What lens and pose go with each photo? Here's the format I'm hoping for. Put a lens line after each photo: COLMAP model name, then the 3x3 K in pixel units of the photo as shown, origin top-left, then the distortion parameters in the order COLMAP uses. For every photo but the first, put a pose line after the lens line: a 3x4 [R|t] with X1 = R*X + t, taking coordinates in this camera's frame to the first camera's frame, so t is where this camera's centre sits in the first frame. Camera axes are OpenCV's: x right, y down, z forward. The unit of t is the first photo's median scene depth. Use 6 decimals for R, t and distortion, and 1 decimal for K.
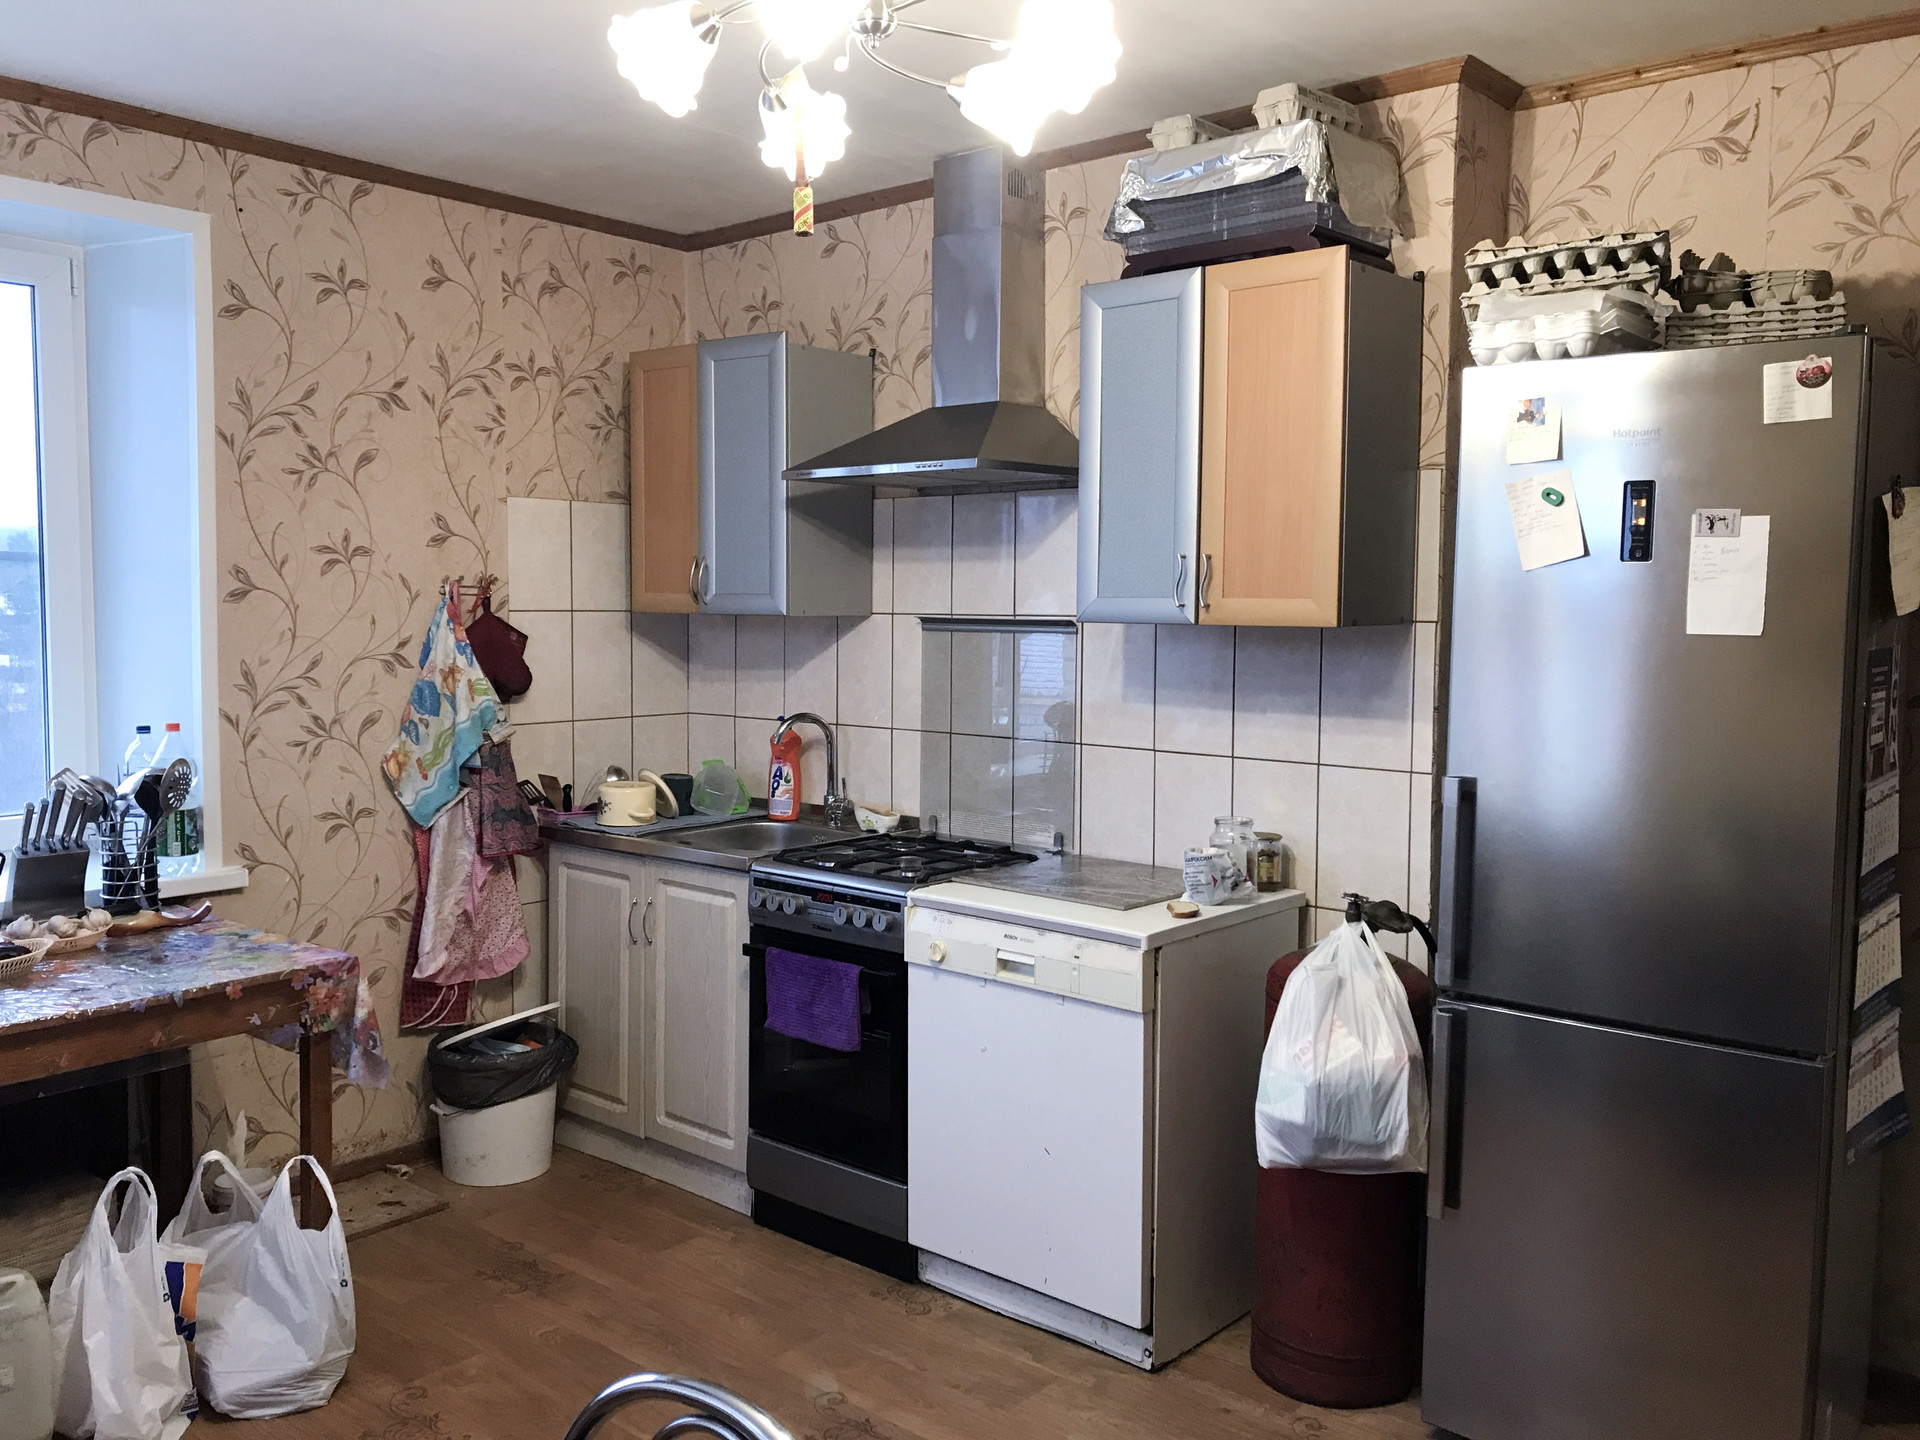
lens RADIAL K [[1574.9, 0, 957.4], [0, 1574.9, 711.8], [0, 0, 1]] dist [0.019547, 0.009378]
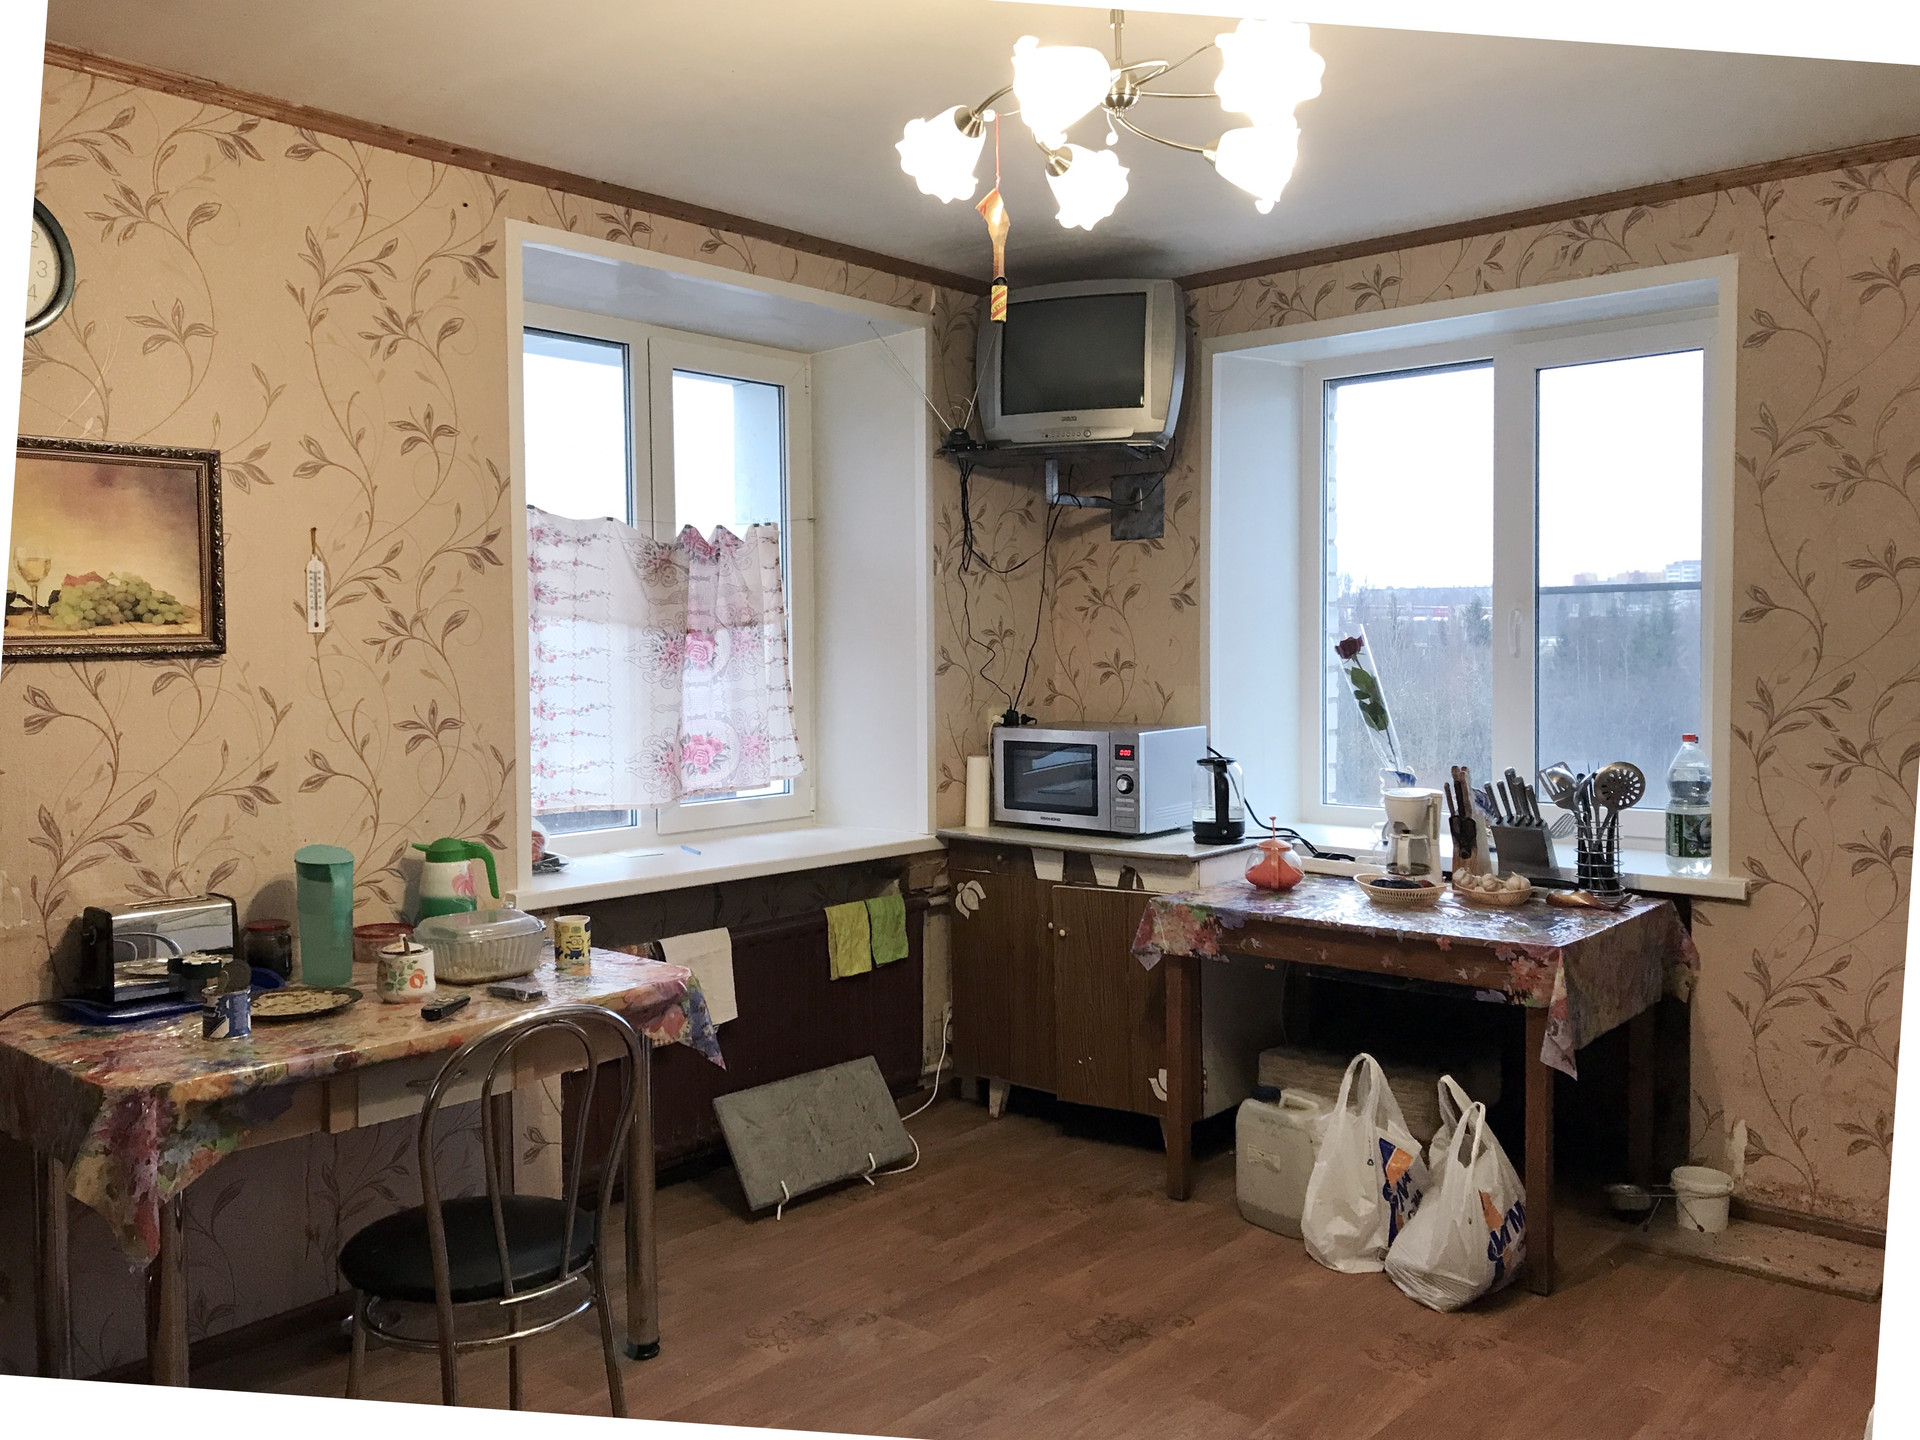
lens RADIAL K [[1574.9, 0, 956.5], [0, 1574.9, 725.2], [0, 0, 1]] dist [0.019547, 0.009378]
pose [[0.003188, 0.037203, -0.999303, 0.571272], [-0.065235, 0.997187, 0.036916, -0.006471], [0.997865, 0.065072, 0.005606, 0.482975]]
